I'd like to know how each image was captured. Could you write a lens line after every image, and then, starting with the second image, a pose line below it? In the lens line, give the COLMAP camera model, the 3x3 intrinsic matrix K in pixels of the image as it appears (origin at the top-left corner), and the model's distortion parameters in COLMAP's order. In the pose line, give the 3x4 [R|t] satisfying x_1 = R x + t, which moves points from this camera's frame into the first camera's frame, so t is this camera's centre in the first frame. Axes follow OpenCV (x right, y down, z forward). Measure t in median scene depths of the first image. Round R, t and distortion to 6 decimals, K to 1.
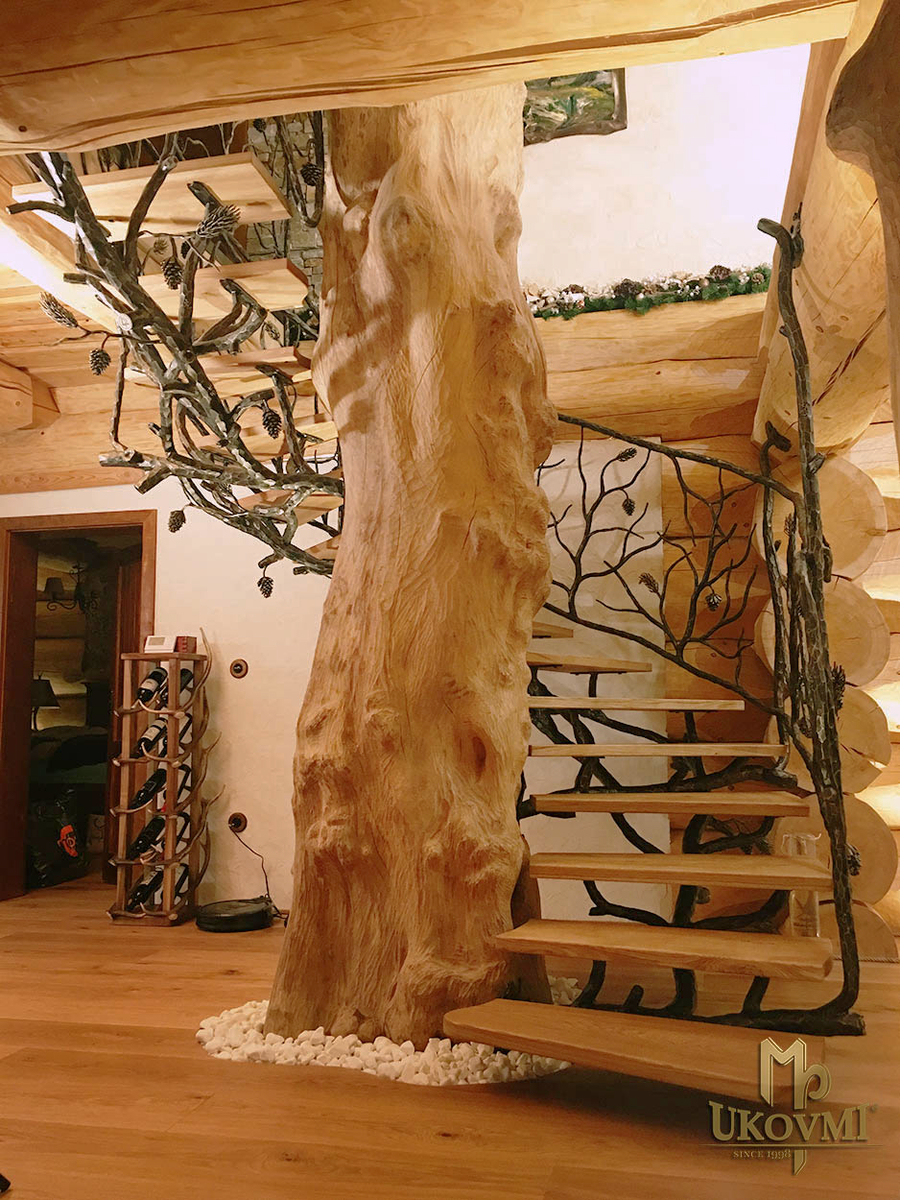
lens RADIAL K [[1012.2, 0, 456.2], [0, 1012.2, 596.7], [0, 0, 1]] dist [0.054175, -0.041310]
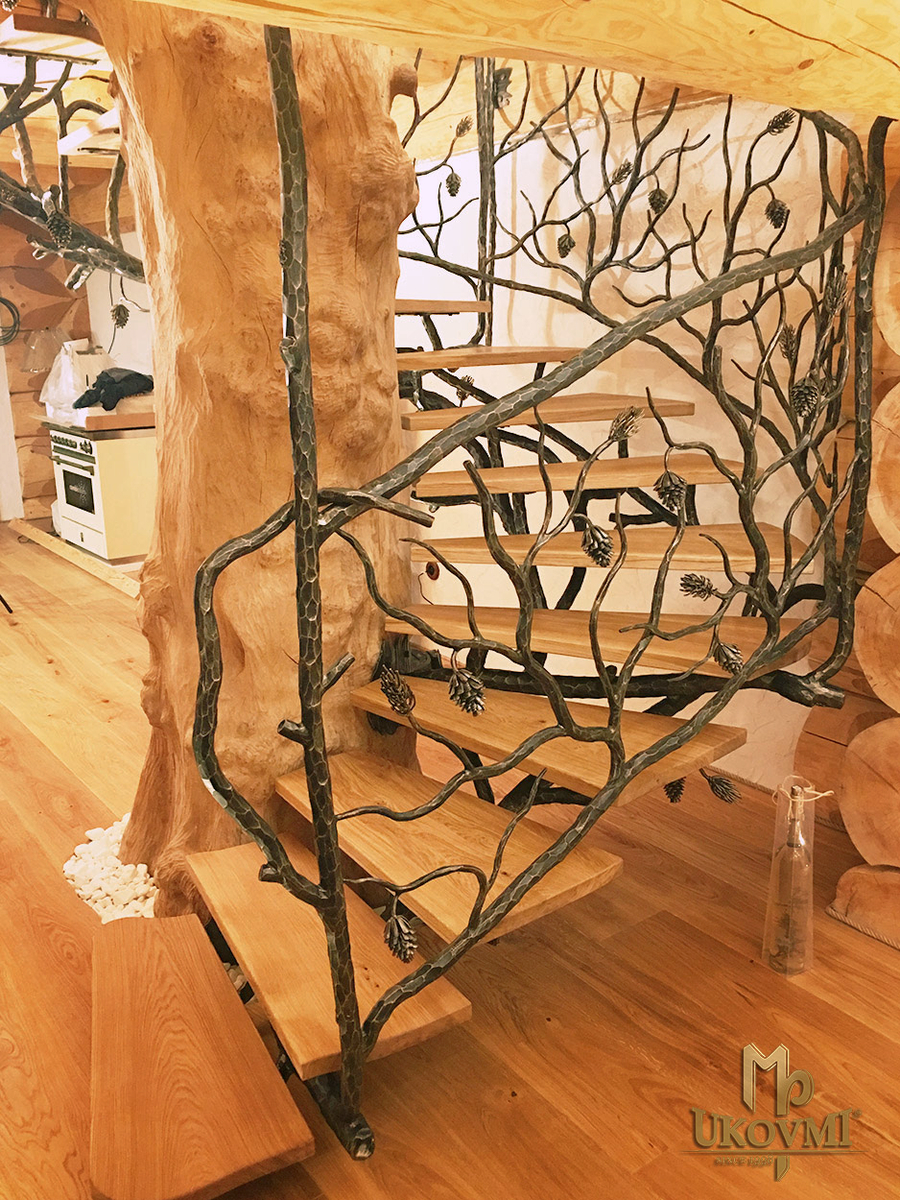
lens RADIAL K [[1008.6, 0, 450.0], [0, 1008.6, 552.5], [0, 0, 1]] dist [0.035676, -0.003754]
pose [[0.768520, 0.144592, -0.623274, 0.644371], [0.087635, 0.941163, 0.326394, -0.167233], [0.633796, -0.305461, 0.710631, 0.520030]]
